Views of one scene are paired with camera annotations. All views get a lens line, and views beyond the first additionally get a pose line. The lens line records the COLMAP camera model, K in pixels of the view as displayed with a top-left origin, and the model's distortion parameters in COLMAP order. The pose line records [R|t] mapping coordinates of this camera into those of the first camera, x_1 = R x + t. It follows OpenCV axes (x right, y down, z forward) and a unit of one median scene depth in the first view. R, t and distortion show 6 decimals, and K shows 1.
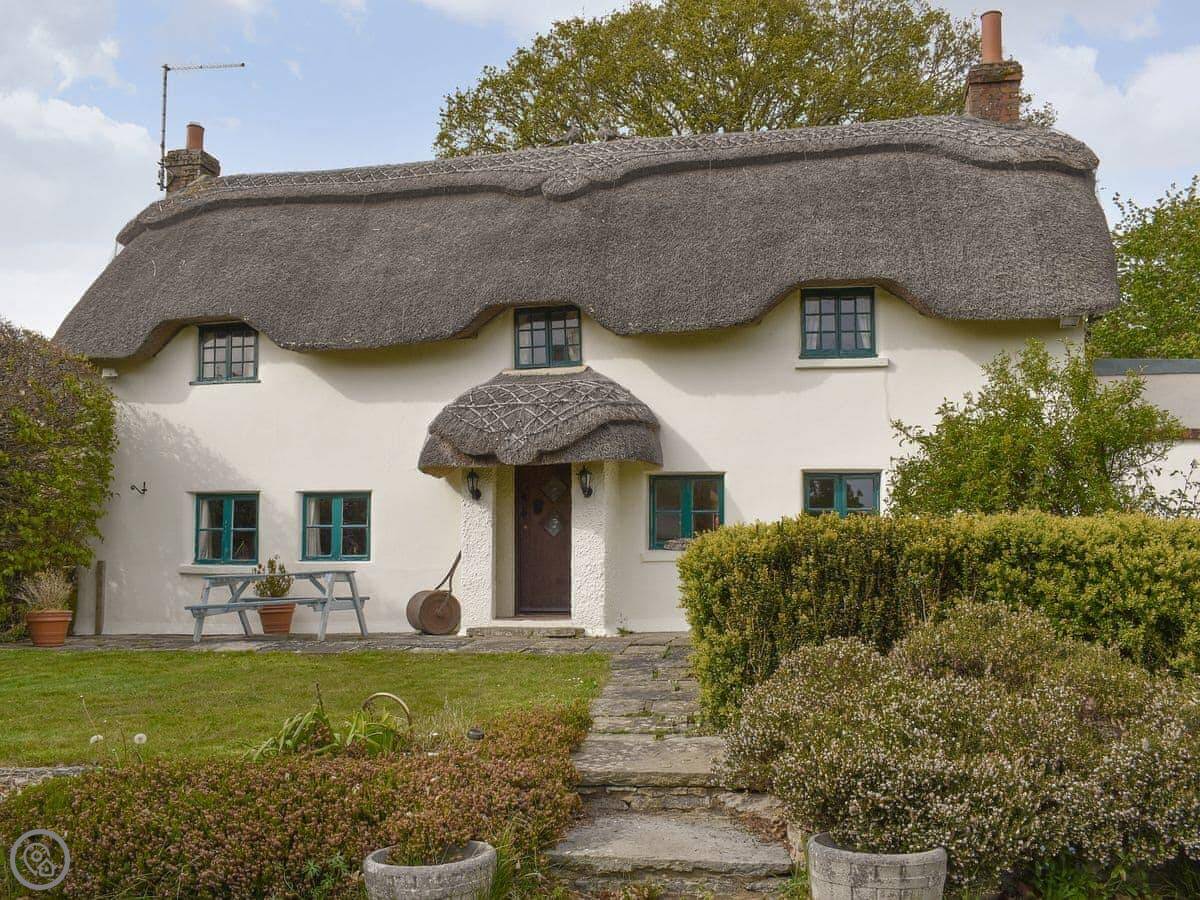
lens RADIAL K [[1053.5, 0, 581.0], [0, 1053.5, 456.5], [0, 0, 1]] dist [-0.009233, 0.003772]
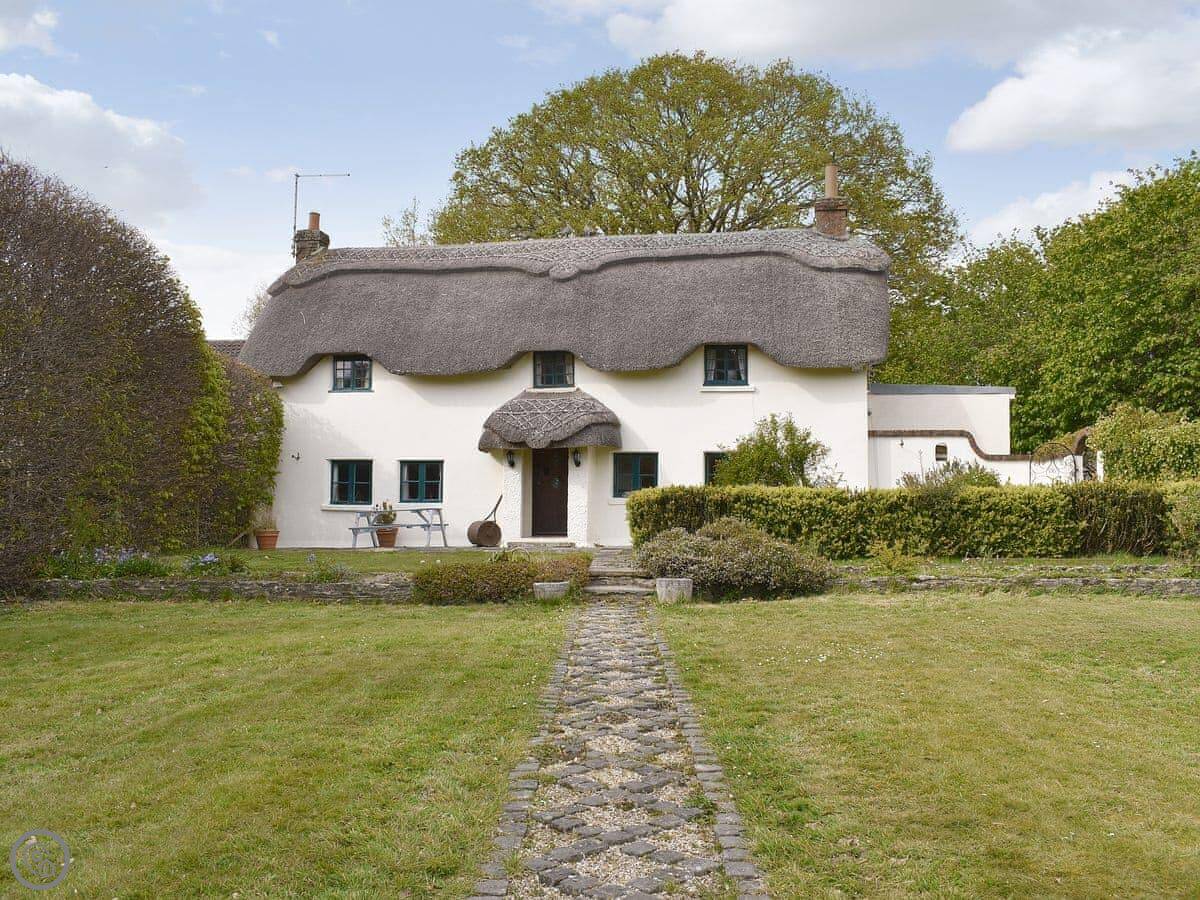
lens RADIAL K [[1038.8, 0, 600.0], [0, 1038.8, 450.0], [0, 0, 1]] dist [-0.038063, 0.004527]
pose [[0.998594, 0.010176, 0.052030, -0.042479], [-0.012436, 0.998985, 0.043303, -0.057550], [-0.051536, -0.043890, 0.997706, -0.635775]]
